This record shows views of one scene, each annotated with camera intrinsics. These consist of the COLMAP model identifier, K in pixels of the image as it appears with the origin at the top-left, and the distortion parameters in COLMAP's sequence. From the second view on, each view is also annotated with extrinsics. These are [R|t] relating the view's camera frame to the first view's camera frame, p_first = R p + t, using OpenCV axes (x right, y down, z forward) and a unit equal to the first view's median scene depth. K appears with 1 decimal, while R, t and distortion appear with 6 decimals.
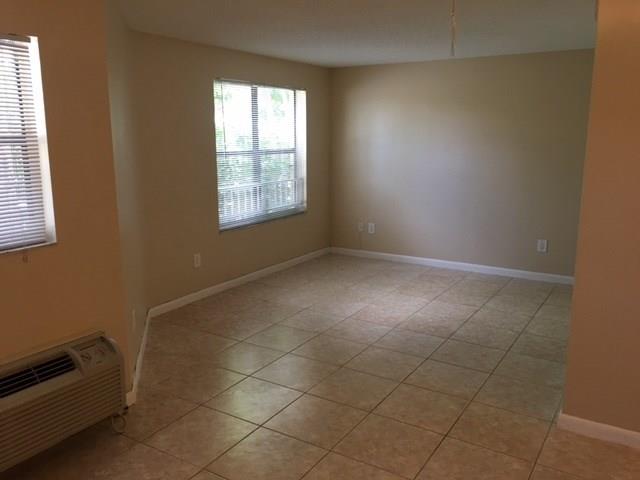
lens RADIAL K [[539.4, 0, 320.5], [0, 539.4, 239.7], [0, 0, 1]] dist [0.069377, -0.094556]
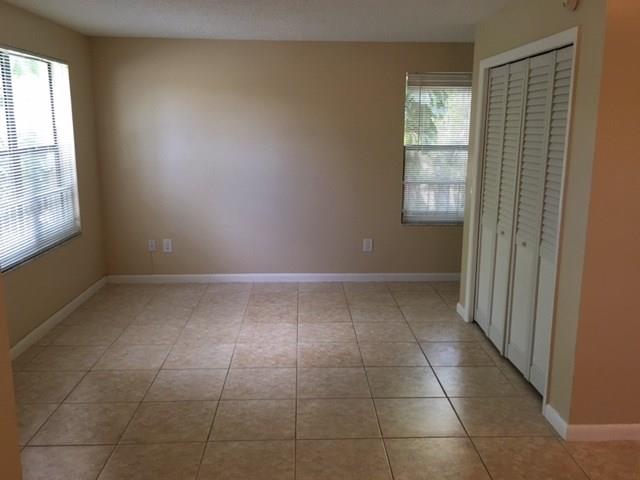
lens RADIAL K [[574.6, 0, 321.9], [0, 574.6, 237.3], [0, 0, 1]] dist [0.044013, -0.004499]
pose [[0.821442, -0.099482, 0.561548, -0.242371], [0.103324, 0.994333, 0.025008, -0.038966], [-0.560854, 0.037479, 0.827066, 0.223222]]
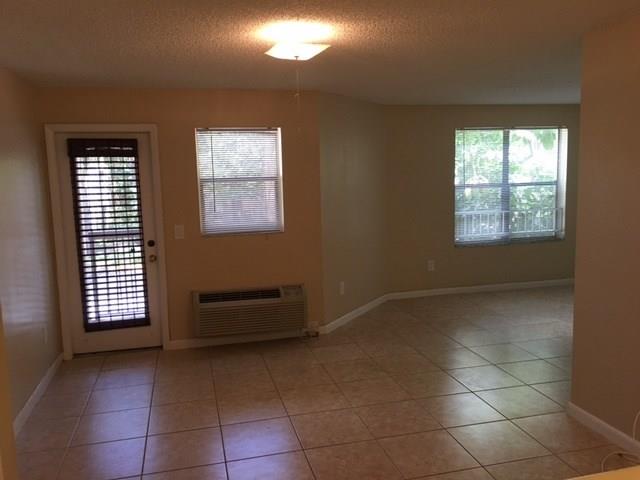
lens RADIAL K [[539.4, 0, 318.8], [0, 539.4, 240.2], [0, 0, 1]] dist [0.069377, -0.094556]
pose [[0.725623, 0.070462, -0.684475, 0.445776], [-0.110675, 0.993743, -0.015029, 0.024537], [0.679133, 0.086659, 0.728881, -0.144692]]
